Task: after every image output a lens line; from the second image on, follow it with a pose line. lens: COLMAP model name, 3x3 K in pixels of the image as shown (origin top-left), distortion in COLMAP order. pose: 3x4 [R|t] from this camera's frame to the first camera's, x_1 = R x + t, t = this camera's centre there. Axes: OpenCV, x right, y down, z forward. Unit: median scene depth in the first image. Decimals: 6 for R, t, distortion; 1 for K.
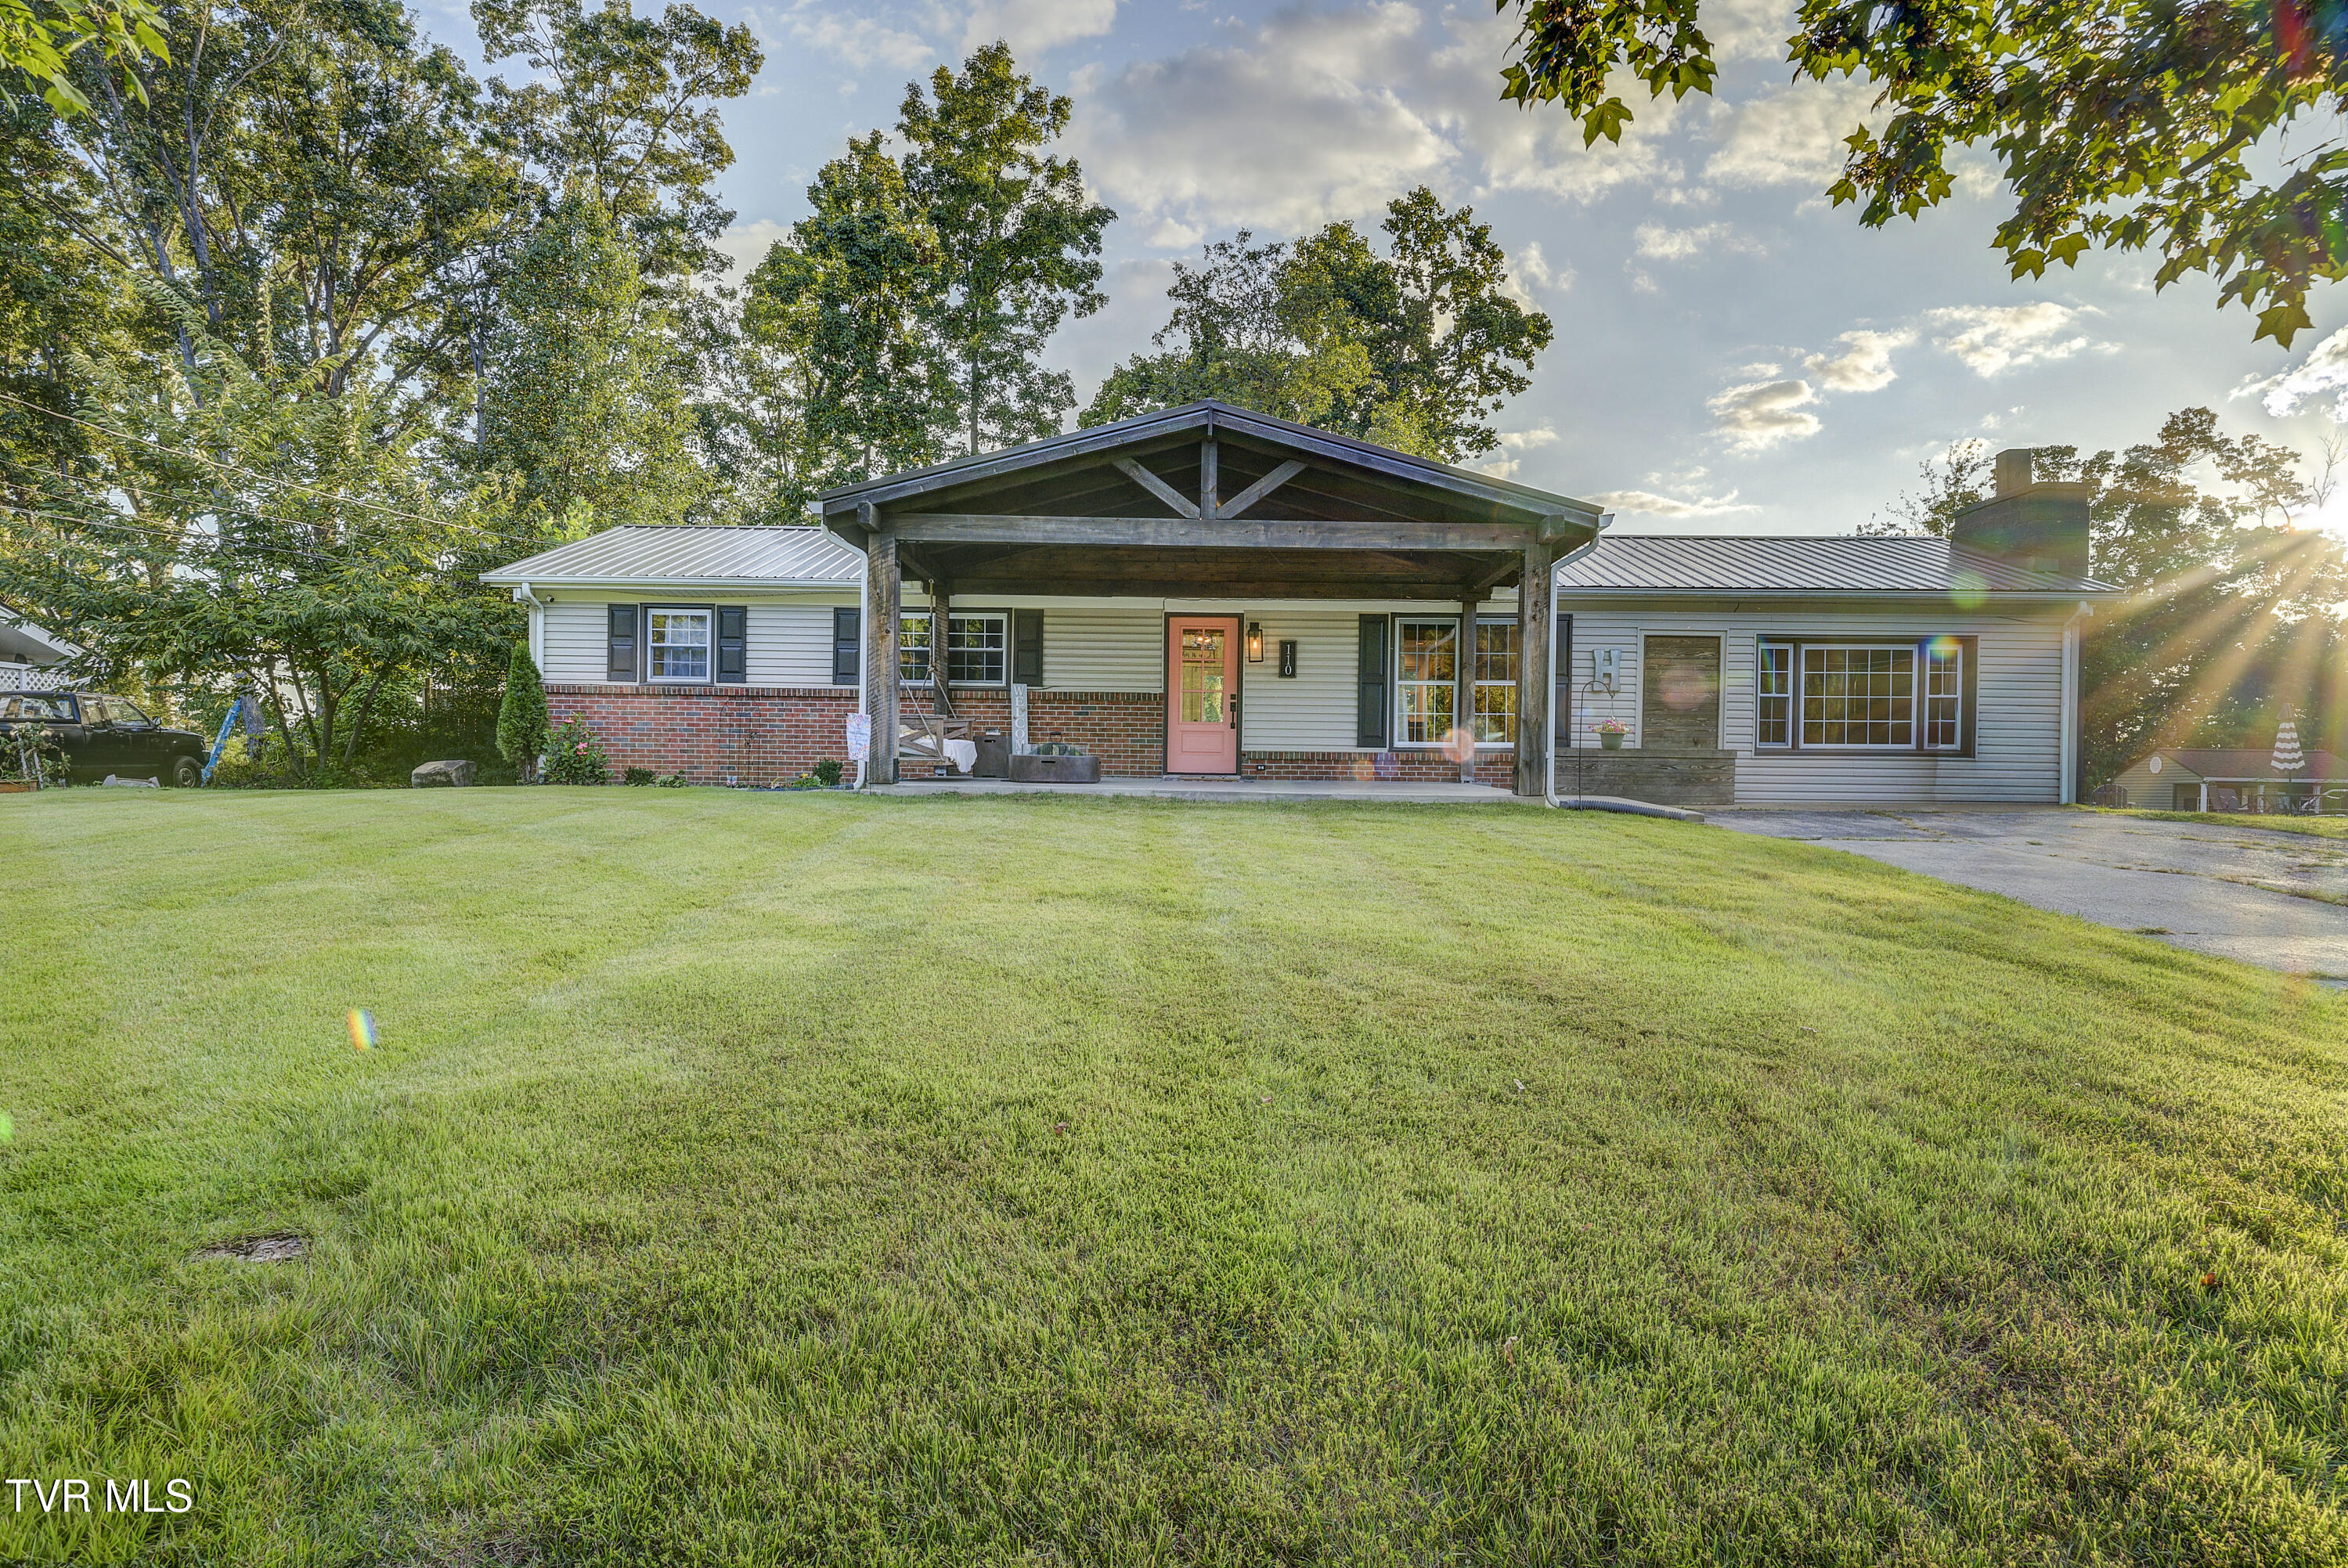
lens RADIAL K [[1399.5, 0, 1174.0], [0, 1399.5, 784.0], [0, 0, 1]] dist [0.013906, -0.000088]
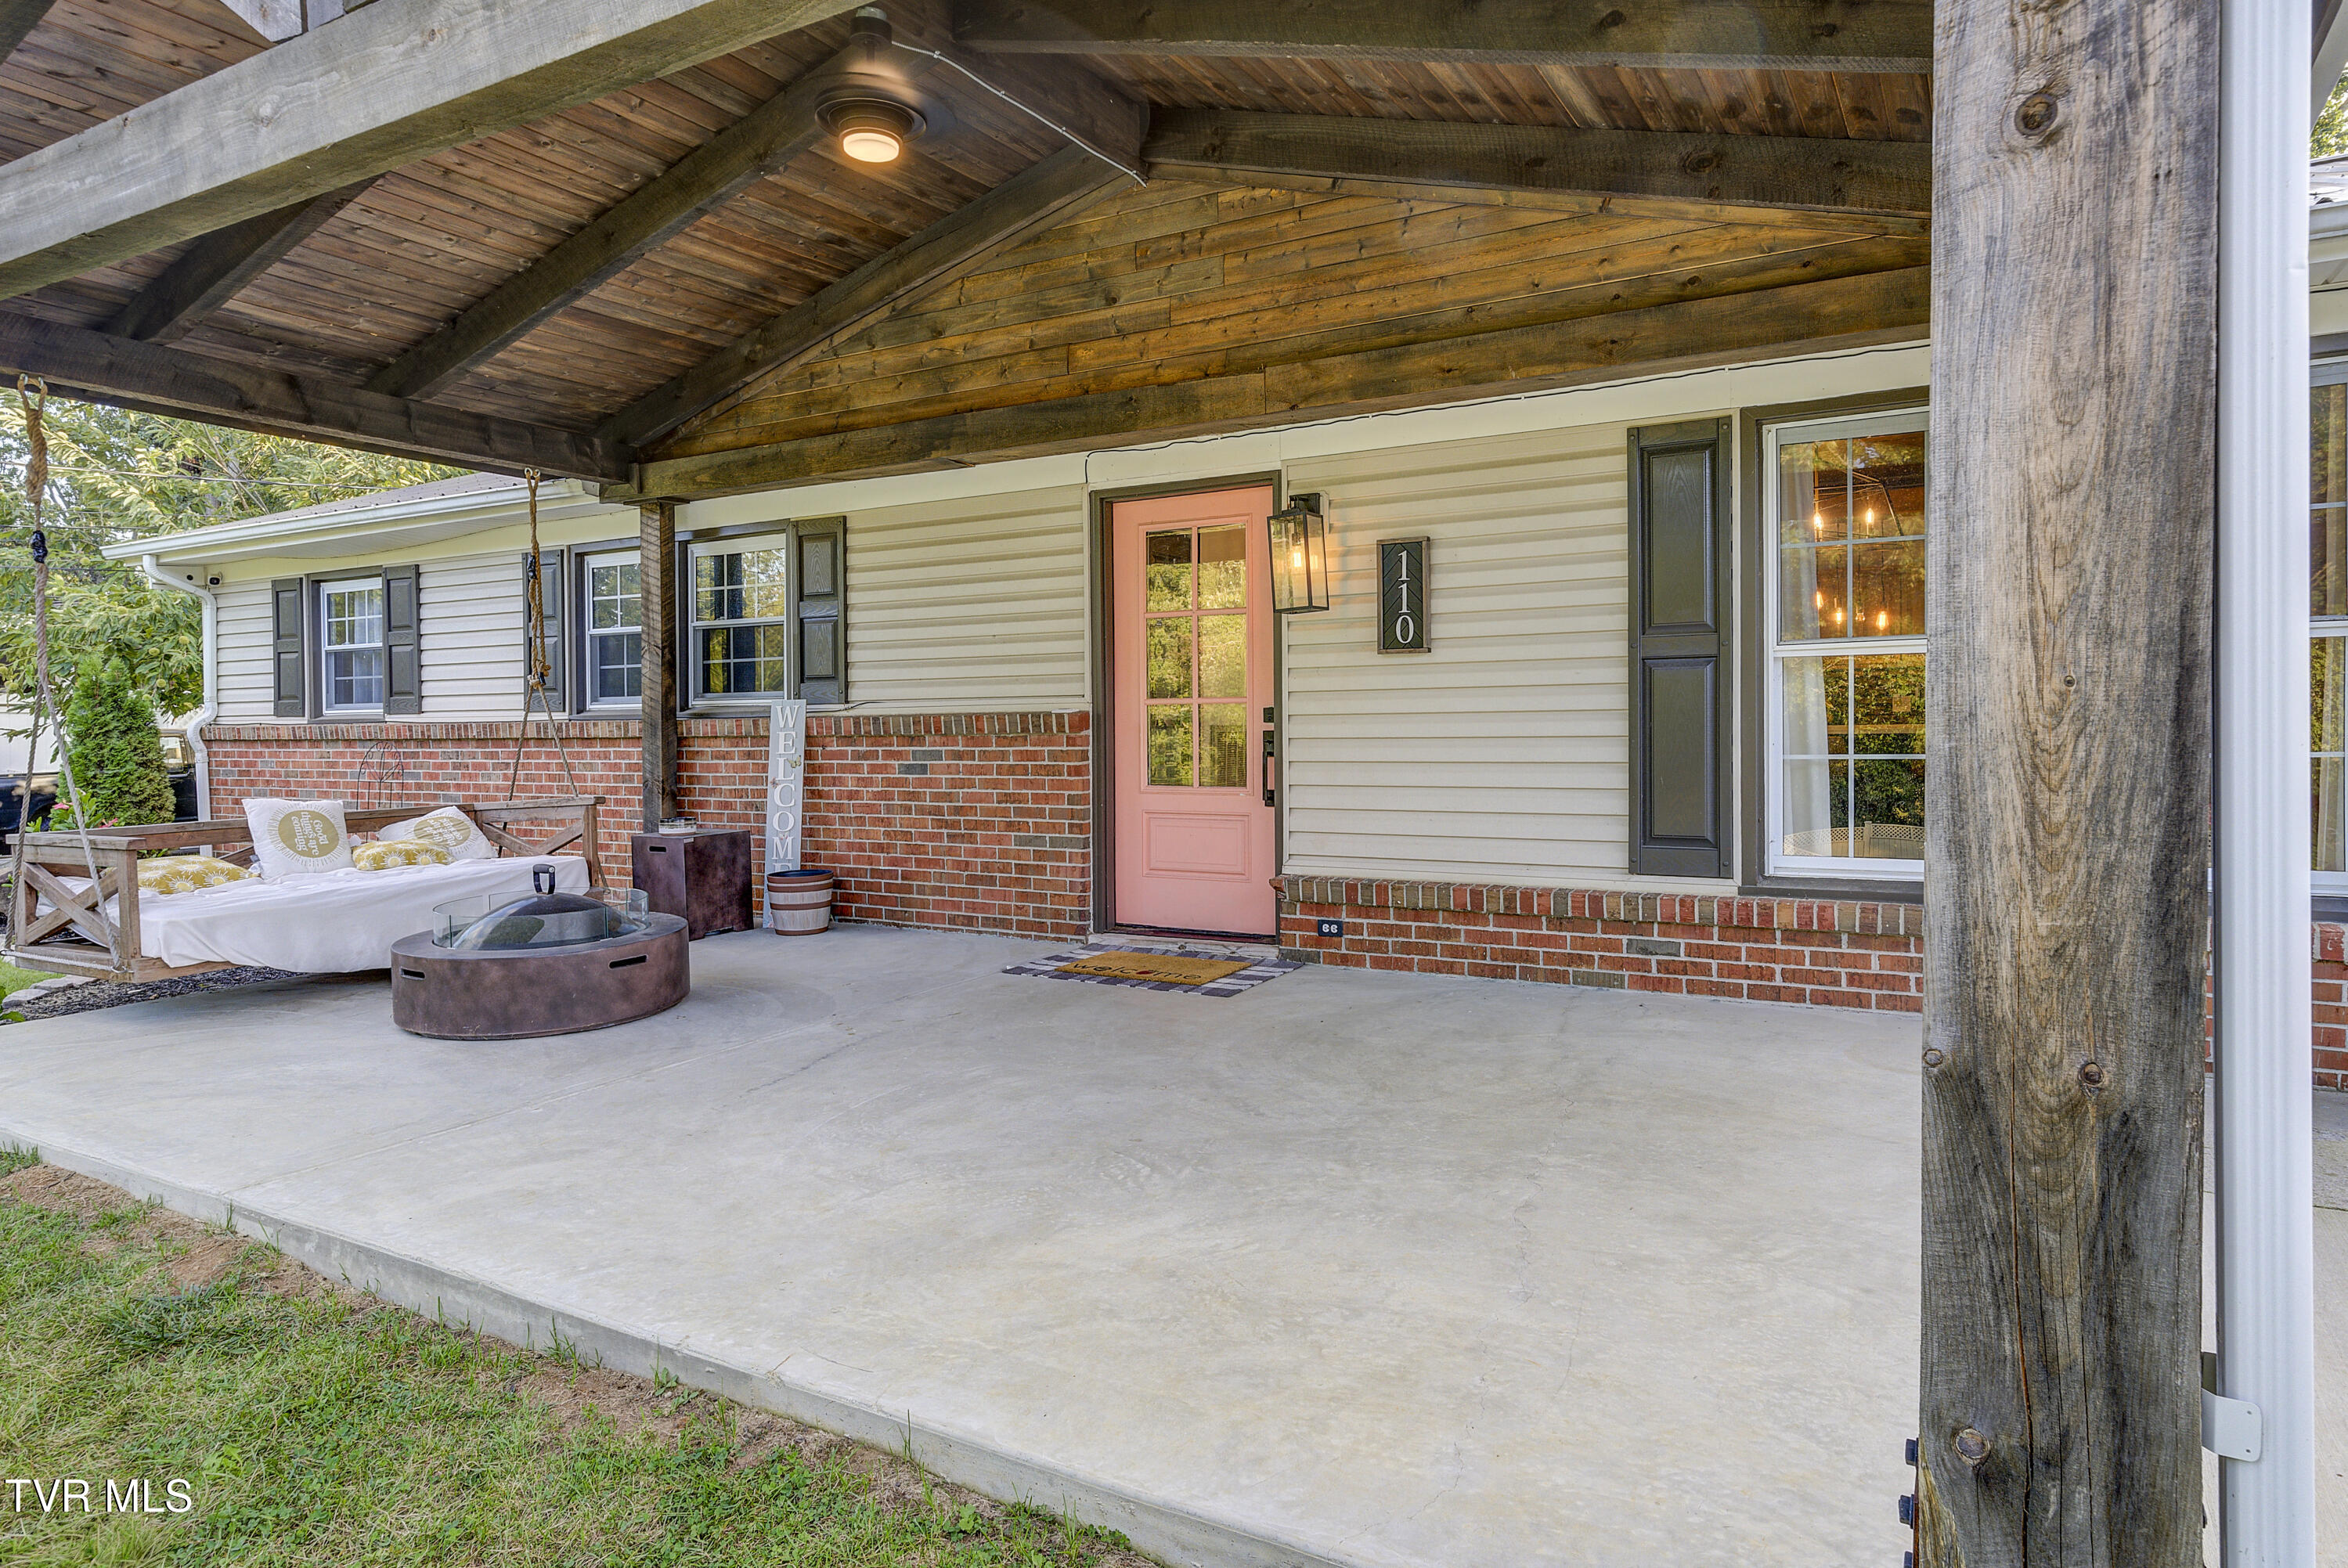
lens RADIAL K [[1398.8, 0, 1179.3], [0, 1398.8, 745.6], [0, 0, 1]] dist [0.009945, 0.000128]
pose [[0.863600, -0.014676, -0.503965, 0.198886], [0.023391, 0.999666, 0.010972, -0.058957], [0.503636, -0.021263, 0.863655, 0.689203]]
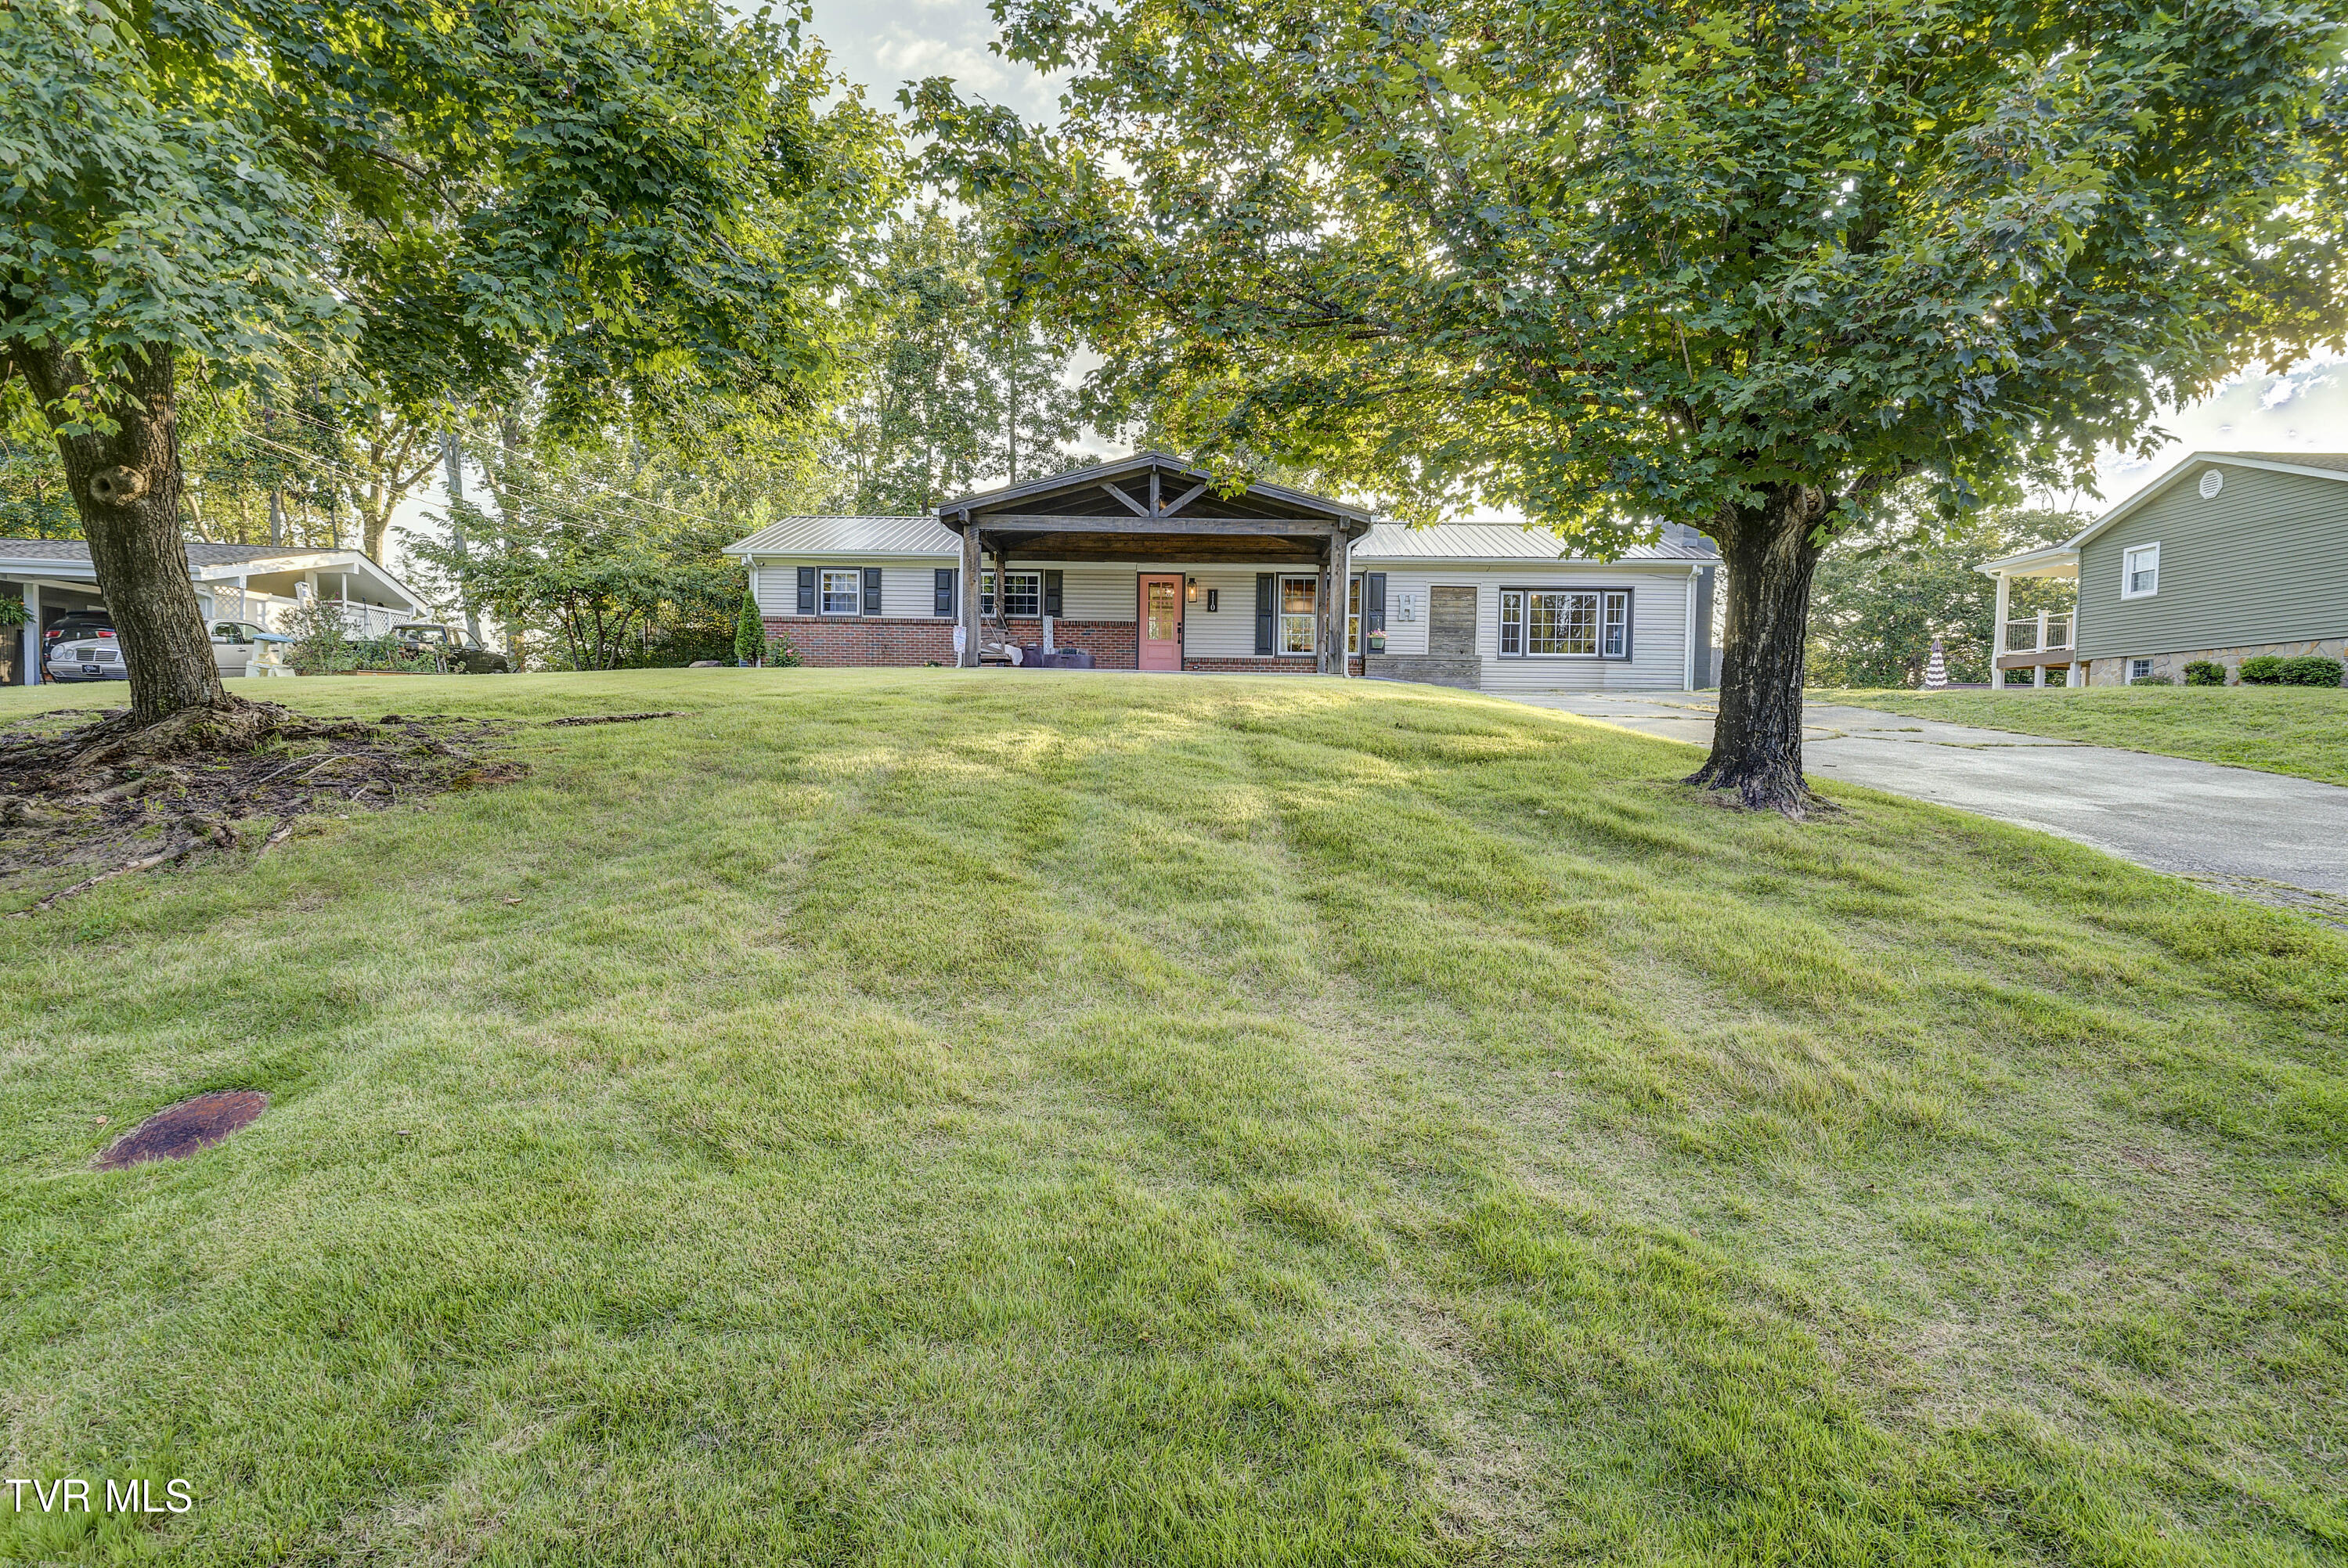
lens RADIAL K [[1305.8, 0, 1174.0], [0, 1305.8, 784.0], [0, 0, 1]] dist [-0.000804, 0.000175]
pose [[0.999906, 0.002056, -0.013584, 0.057335], [-0.001608, 0.999456, 0.032931, 0.073688], [0.013644, -0.032906, 0.999365, -0.523580]]
